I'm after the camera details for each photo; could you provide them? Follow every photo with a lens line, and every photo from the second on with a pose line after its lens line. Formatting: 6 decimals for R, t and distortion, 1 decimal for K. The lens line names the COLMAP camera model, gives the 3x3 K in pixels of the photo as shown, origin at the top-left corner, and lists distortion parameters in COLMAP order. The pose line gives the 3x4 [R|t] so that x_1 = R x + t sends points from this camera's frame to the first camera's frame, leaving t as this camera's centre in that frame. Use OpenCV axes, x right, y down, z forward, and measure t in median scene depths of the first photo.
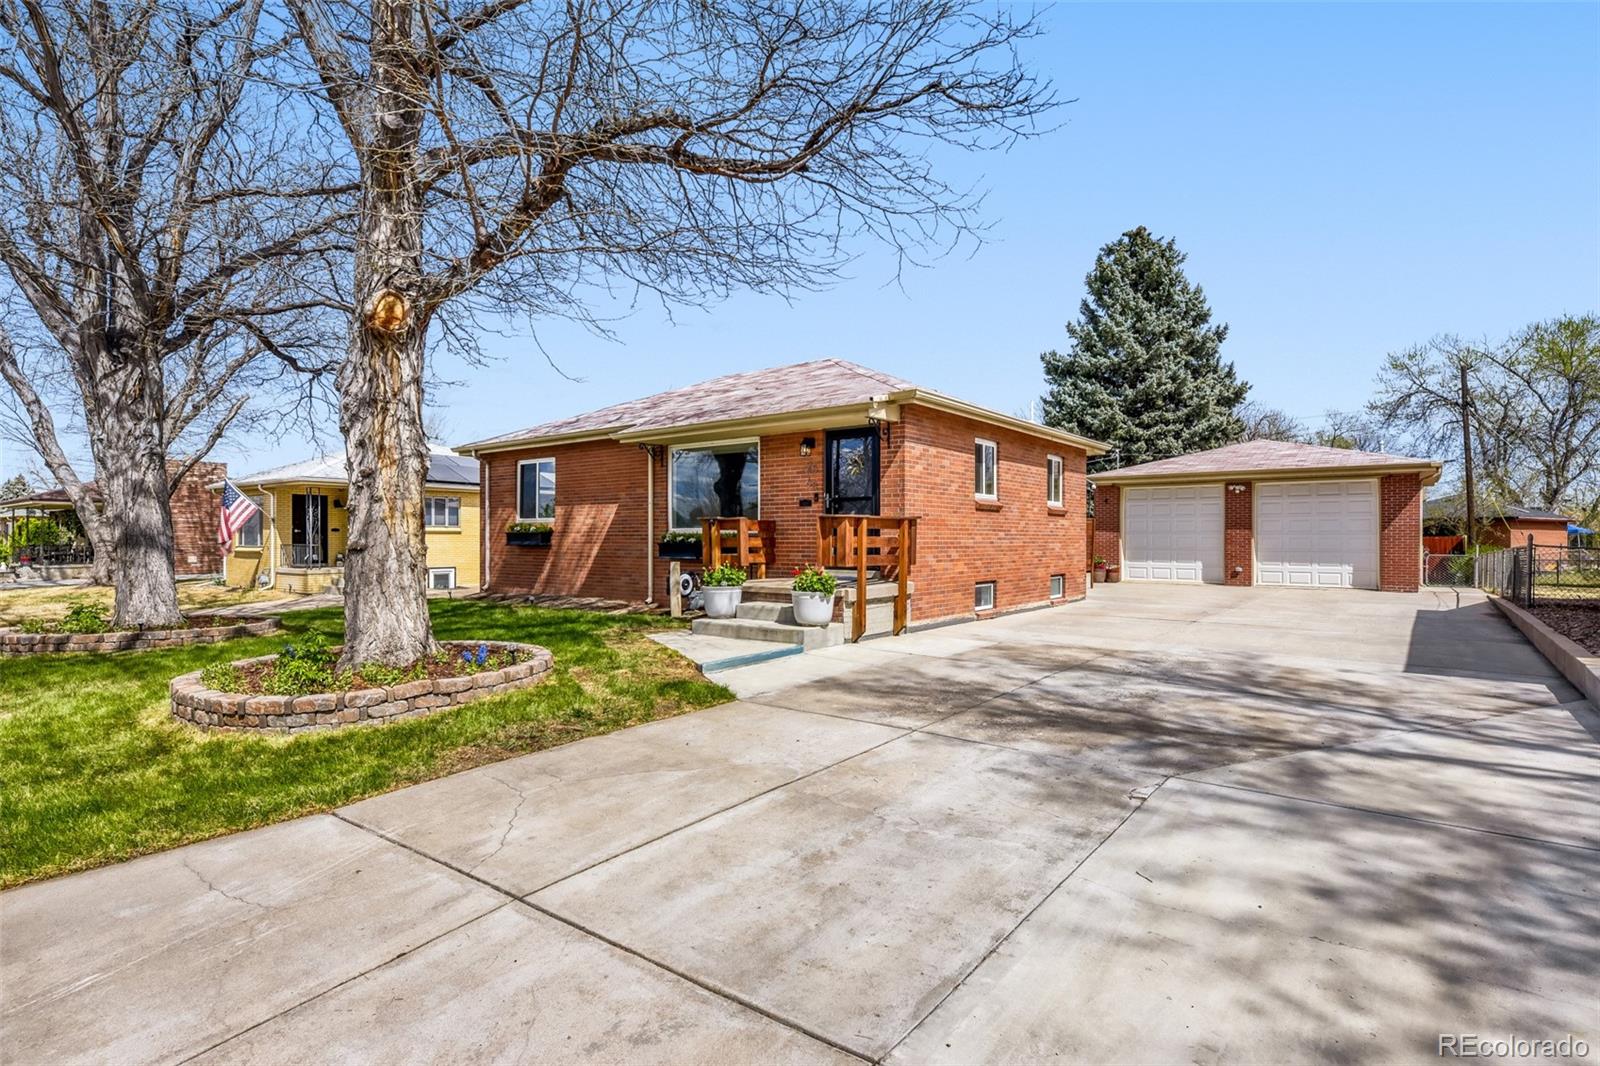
lens RADIAL K [[819.2, 0, 795.1], [0, 819.2, 535.1], [0, 0, 1]] dist [0.002714, 0.001403]
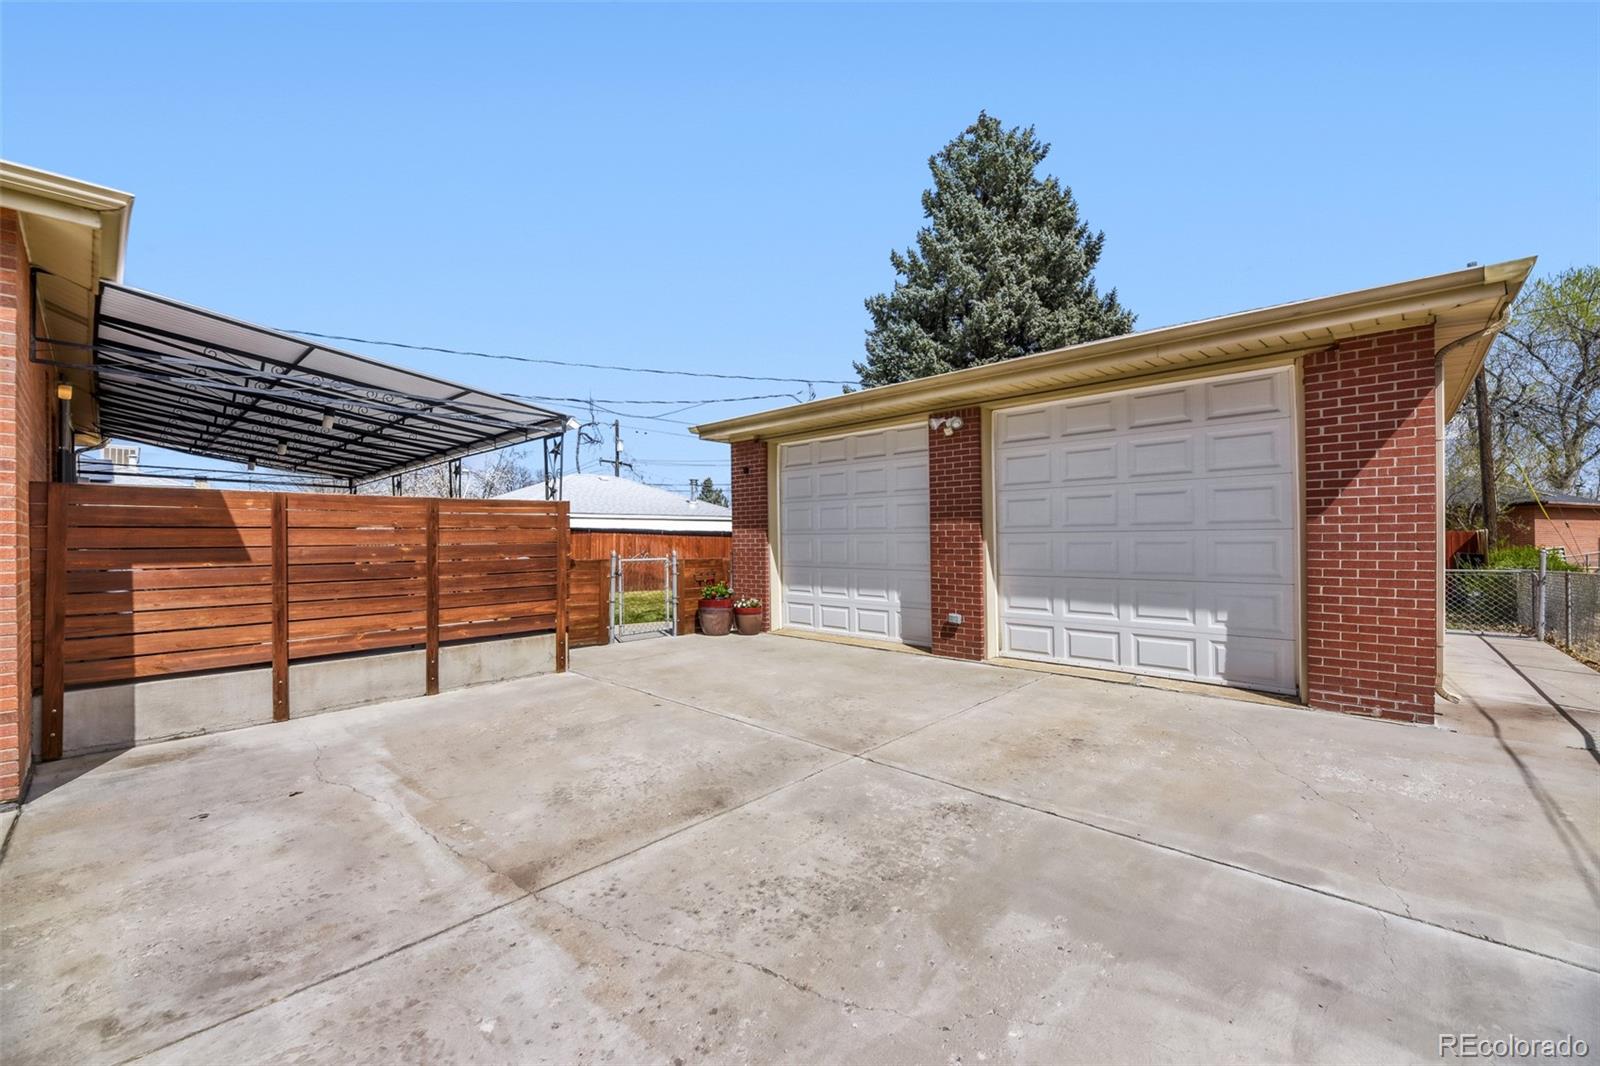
lens RADIAL K [[645.2, 0, 801.5], [0, 645.2, 535.9], [0, 0, 1]] dist [0.006442, -0.000523]
pose [[0.996497, -0.011360, -0.082855, 0.540681], [0.011525, 0.999932, 0.001523, -0.001397], [0.082833, -0.002473, 0.996560, 0.733846]]
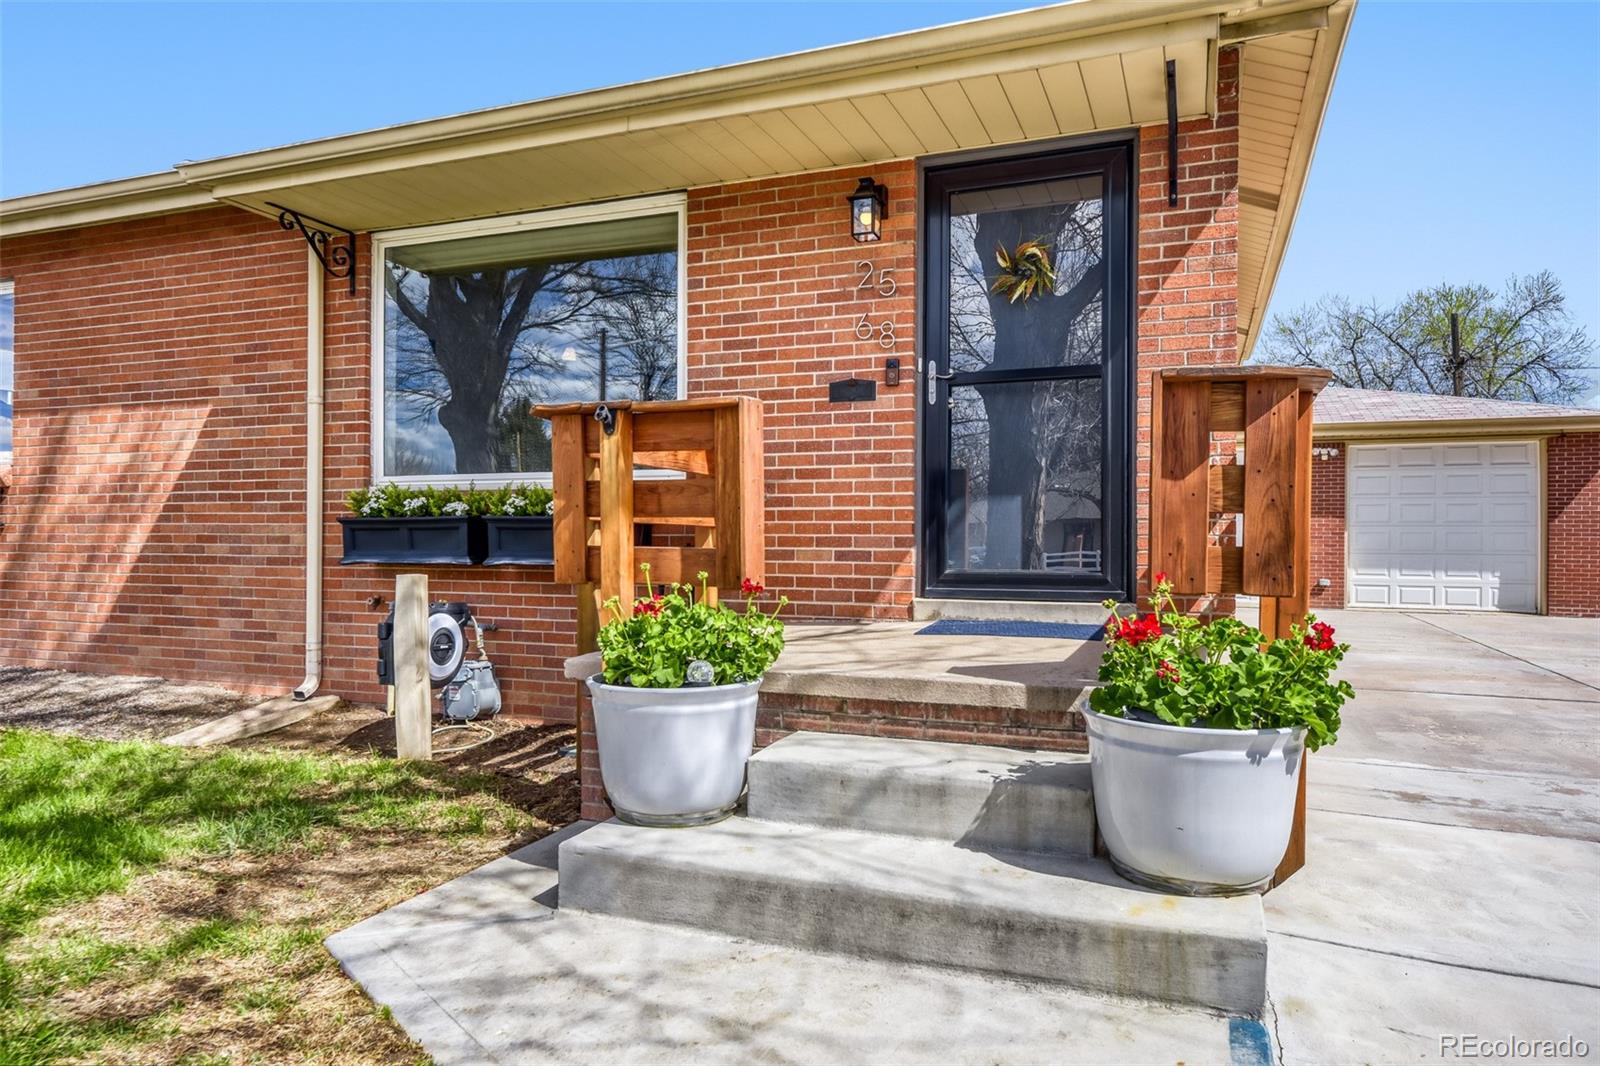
lens RADIAL K [[1038.6, 0, 793.3], [0, 1038.6, 543.3], [0, 0, 1]] dist [0.005241, 0.000557]
pose [[0.960043, 0.005683, 0.279795, -0.077947], [-0.007599, 0.999955, 0.005764, 0.011791], [-0.279750, -0.007660, 0.960042, 0.388368]]
